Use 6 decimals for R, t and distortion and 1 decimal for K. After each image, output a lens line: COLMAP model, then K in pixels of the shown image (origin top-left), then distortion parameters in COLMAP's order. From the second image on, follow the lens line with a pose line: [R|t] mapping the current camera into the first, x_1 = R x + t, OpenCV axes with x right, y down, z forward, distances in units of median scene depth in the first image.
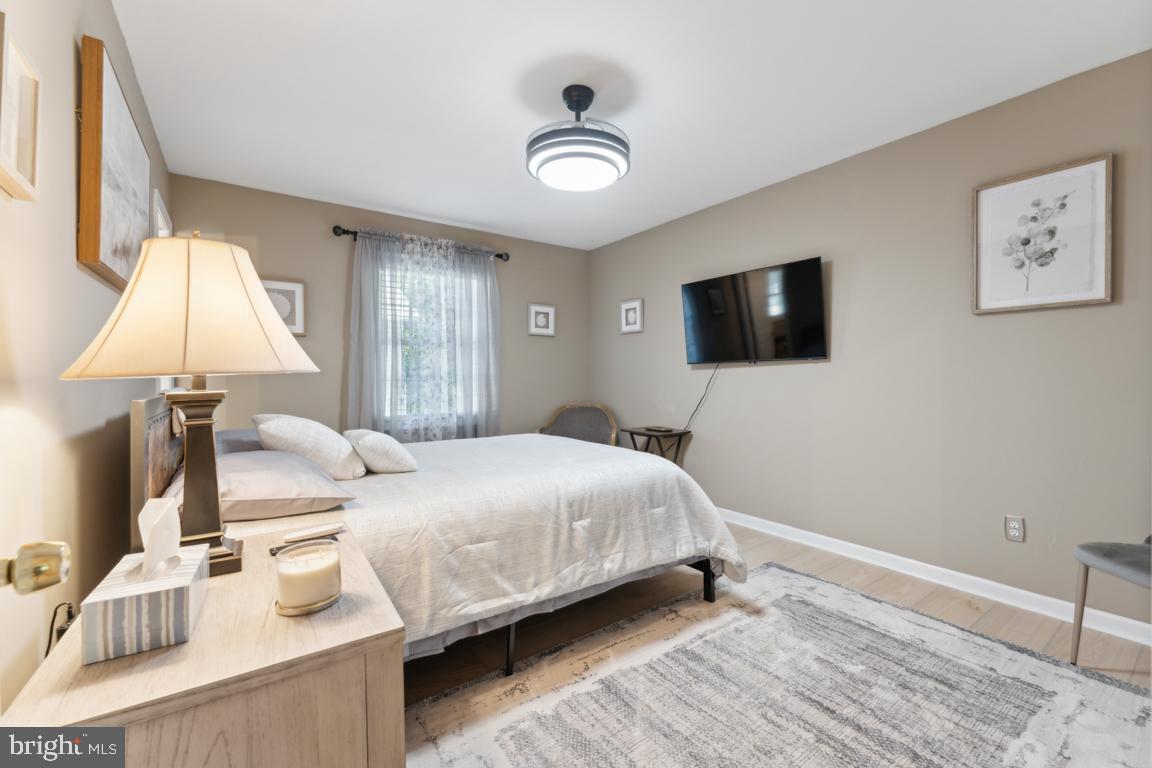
lens RADIAL K [[456.7, 0, 576.0], [0, 456.7, 384.0], [0, 0, 1]] dist [0.000248, -0.000067]
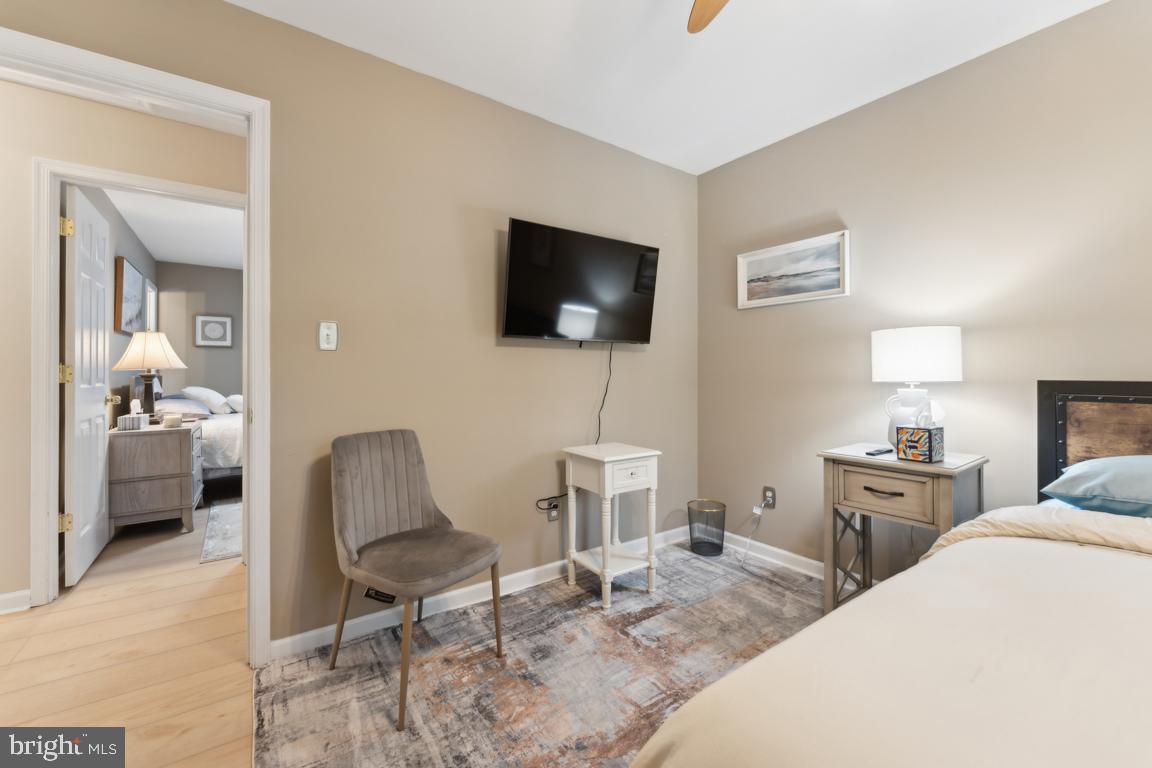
lens RADIAL K [[468.4, 0, 573.1], [0, 468.4, 372.3], [0, 0, 1]] dist [-0.000724, -0.000070]
pose [[0.999641, 0.003455, -0.026579, 1.917827], [-0.003925, 0.999836, -0.017660, 0.042724], [0.026514, 0.017758, 0.999491, -1.902092]]
